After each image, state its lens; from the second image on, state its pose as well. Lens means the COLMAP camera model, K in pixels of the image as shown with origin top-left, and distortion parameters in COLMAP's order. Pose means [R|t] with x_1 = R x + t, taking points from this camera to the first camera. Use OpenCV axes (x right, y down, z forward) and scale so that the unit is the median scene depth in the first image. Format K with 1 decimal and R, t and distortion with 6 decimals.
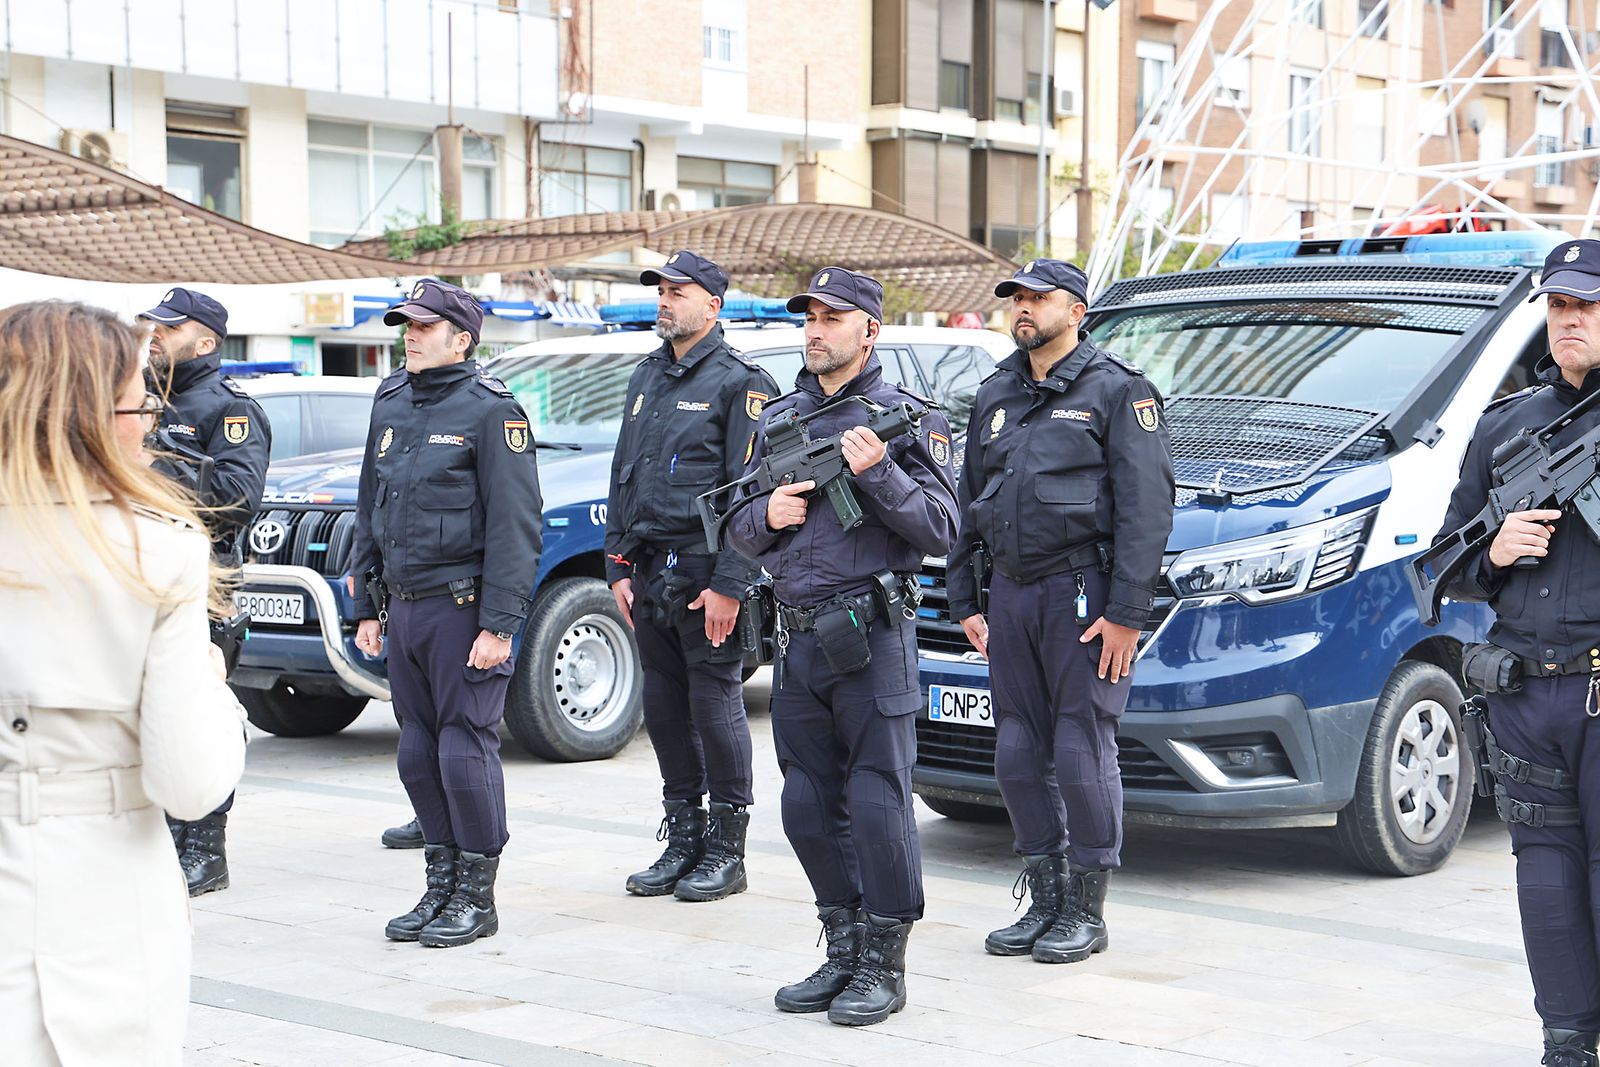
lens RADIAL K [[2949.2, 0, 800.0], [0, 2949.2, 533.5], [0, 0, 1]] dist [0.279527, 0.195207]
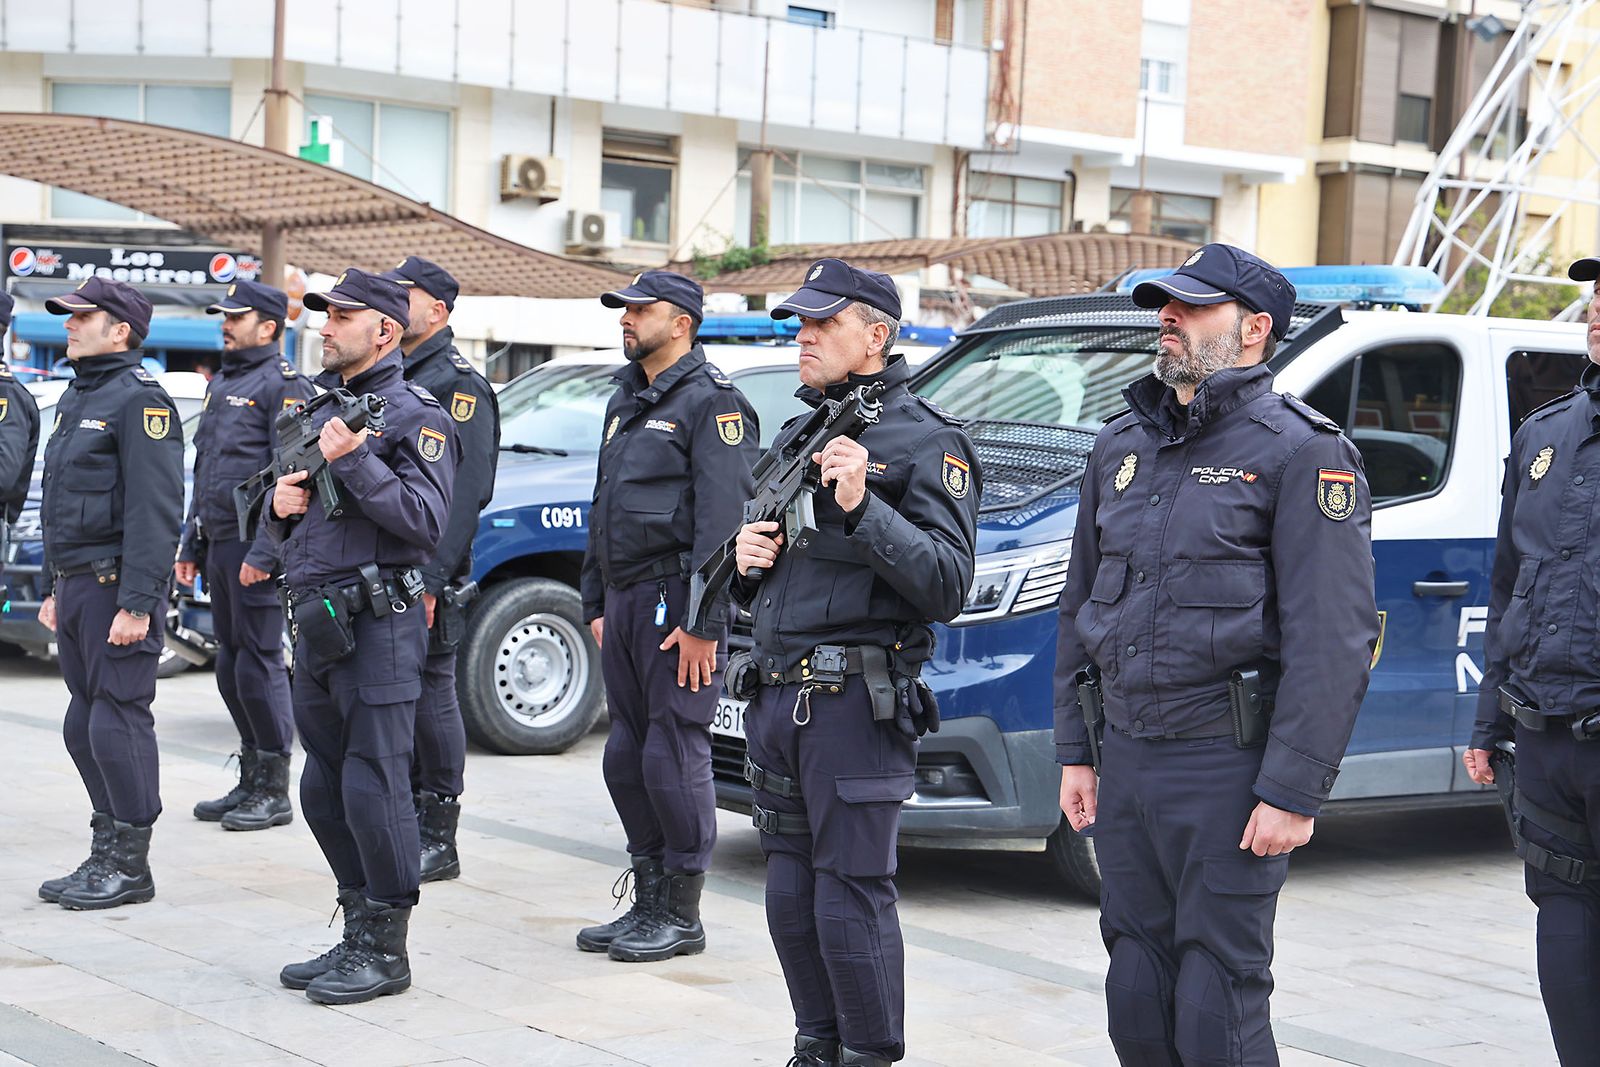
lens RADIAL K [[2915.3, 0, 800.0], [0, 2915.3, 533.5], [0, 0, 1]] dist [0.280652, 0.085170]
pose [[0.979827, 0.044837, -0.194755, 0.212503], [-0.046722, 0.998895, -0.005097, 0.000275], [0.194311, 0.014093, 0.980839, 0.014425]]
